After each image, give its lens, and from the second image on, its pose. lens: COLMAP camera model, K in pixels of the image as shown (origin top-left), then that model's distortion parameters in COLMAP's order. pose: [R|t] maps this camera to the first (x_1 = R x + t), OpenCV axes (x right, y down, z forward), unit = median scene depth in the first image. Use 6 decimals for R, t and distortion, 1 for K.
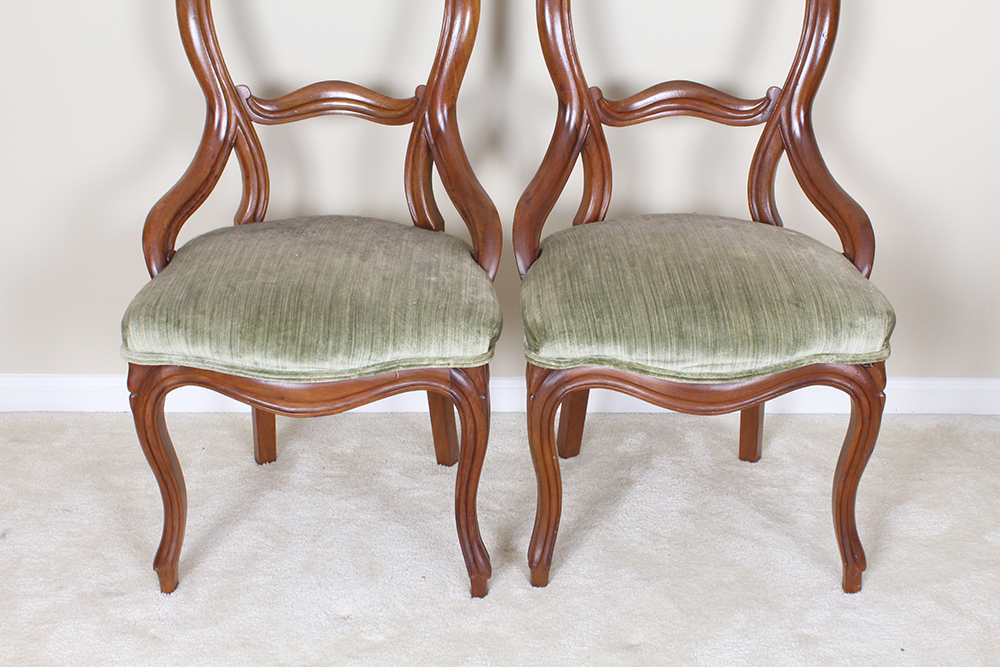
lens RADIAL K [[1386.0, 0, 499.6], [0, 1386.0, 331.9], [0, 0, 1]] dist [-0.045410, 0.000000]
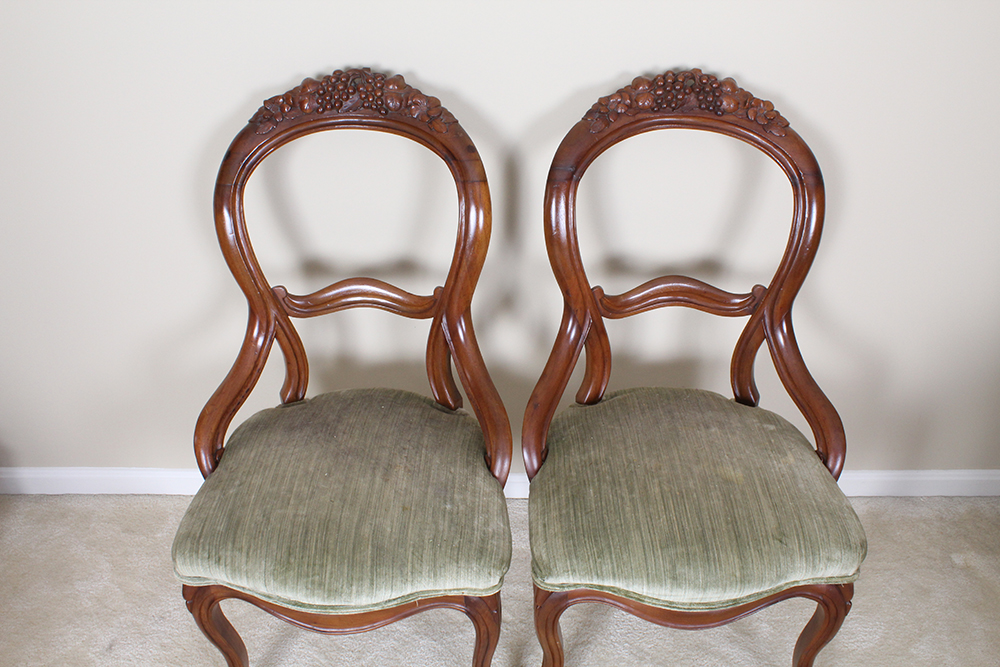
lens RADIAL K [[891.5, 0, 502.0], [0, 891.5, 336.3], [0, 0, 1]] dist [-0.133404, 0.059947]
pose [[0.999745, -0.001139, -0.022541, 0.009643], [0.004872, 0.986069, 0.166267, -0.268697], [0.022037, -0.166335, 0.985823, 0.310723]]
